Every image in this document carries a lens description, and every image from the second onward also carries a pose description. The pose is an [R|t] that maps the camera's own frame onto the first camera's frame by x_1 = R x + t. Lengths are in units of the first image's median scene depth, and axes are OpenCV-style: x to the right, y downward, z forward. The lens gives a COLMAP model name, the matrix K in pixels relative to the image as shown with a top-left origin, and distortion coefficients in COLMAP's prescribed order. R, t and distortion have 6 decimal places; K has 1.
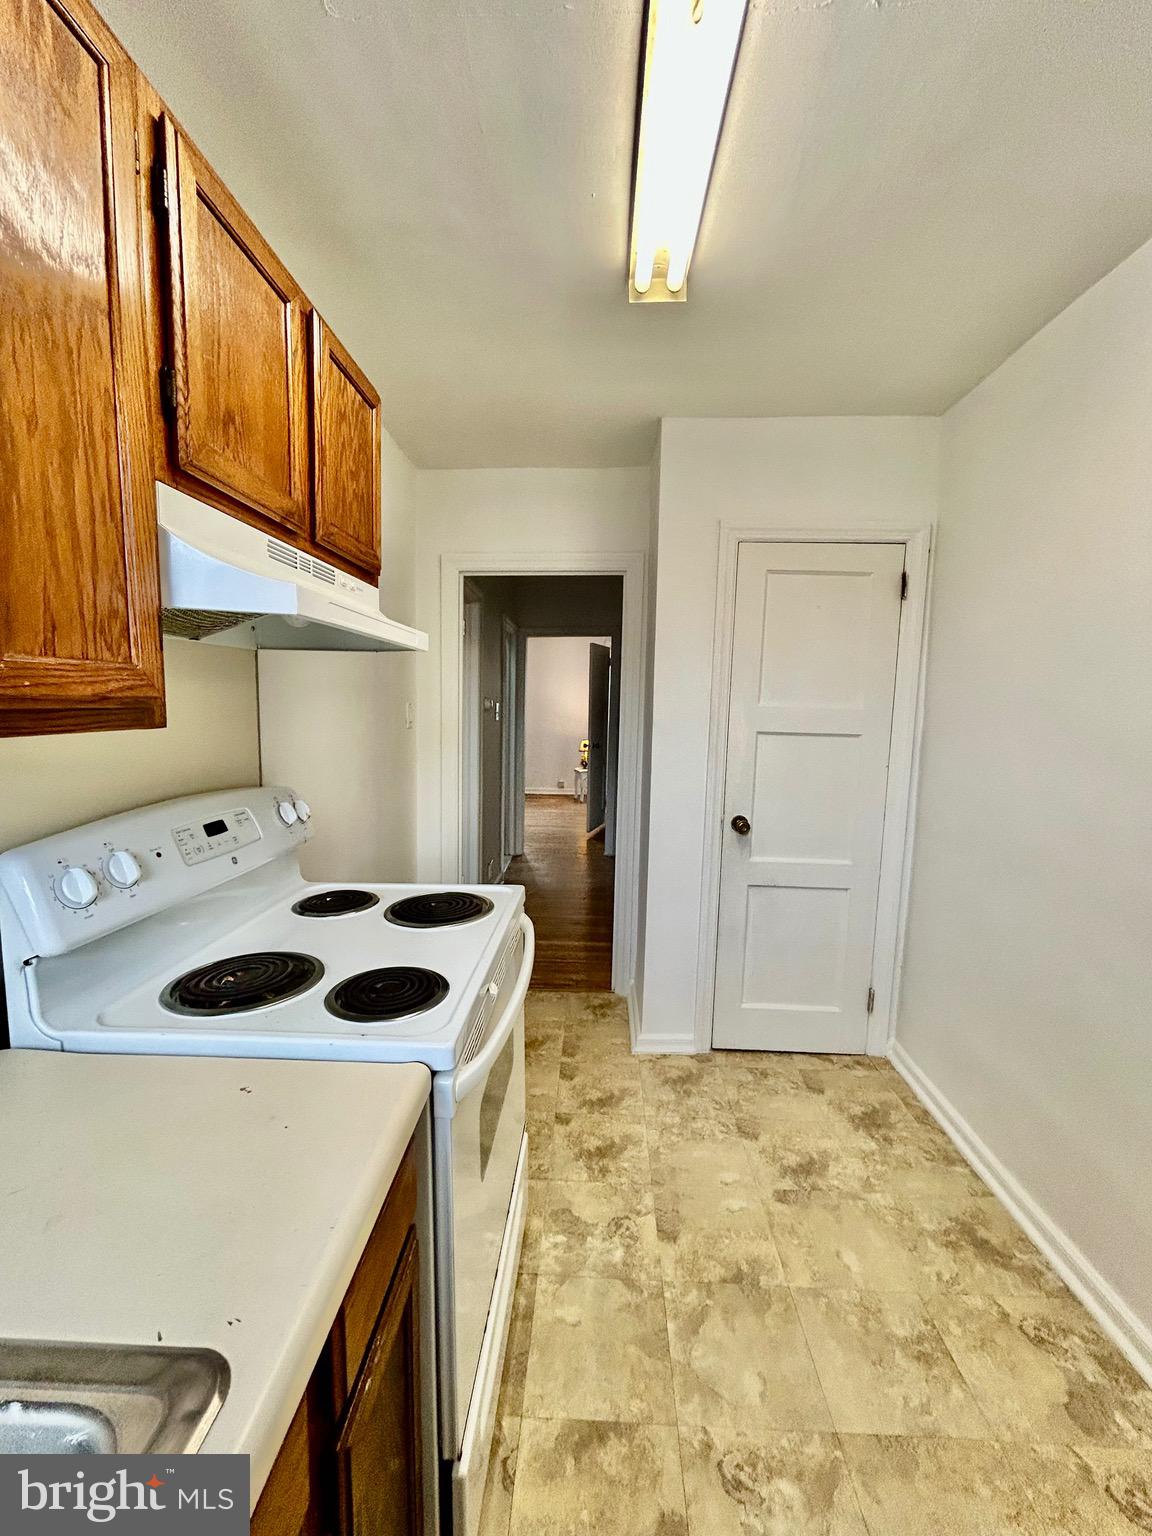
lens RADIAL K [[621.1, 0, 578.3], [0, 621.1, 766.0], [0, 0, 1]] dist [-0.002519, 0.000043]
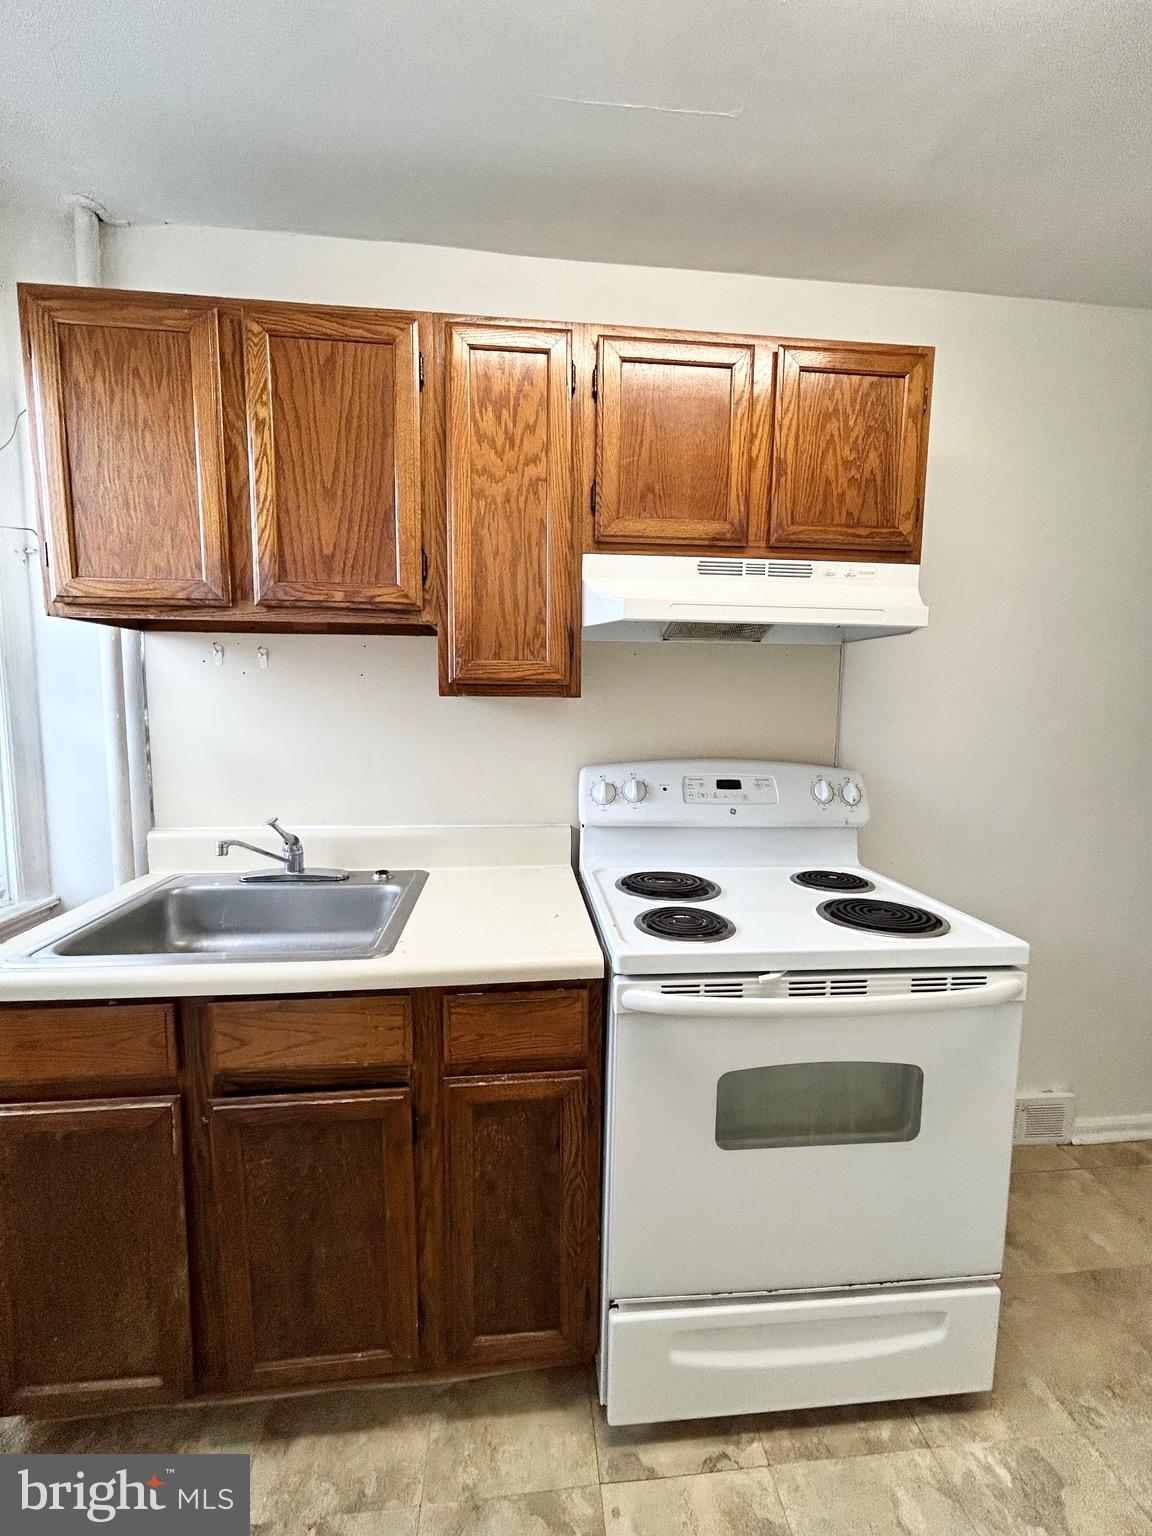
lens RADIAL K [[621.1, 0, 574.1], [0, 621.1, 768.3], [0, 0, 1]] dist [-0.002519, 0.000043]
pose [[0.131002, 0.095134, -0.986807, 0.862953], [-0.113415, 0.990288, 0.080413, -0.003112], [0.984873, 0.101384, 0.140519, 0.629638]]
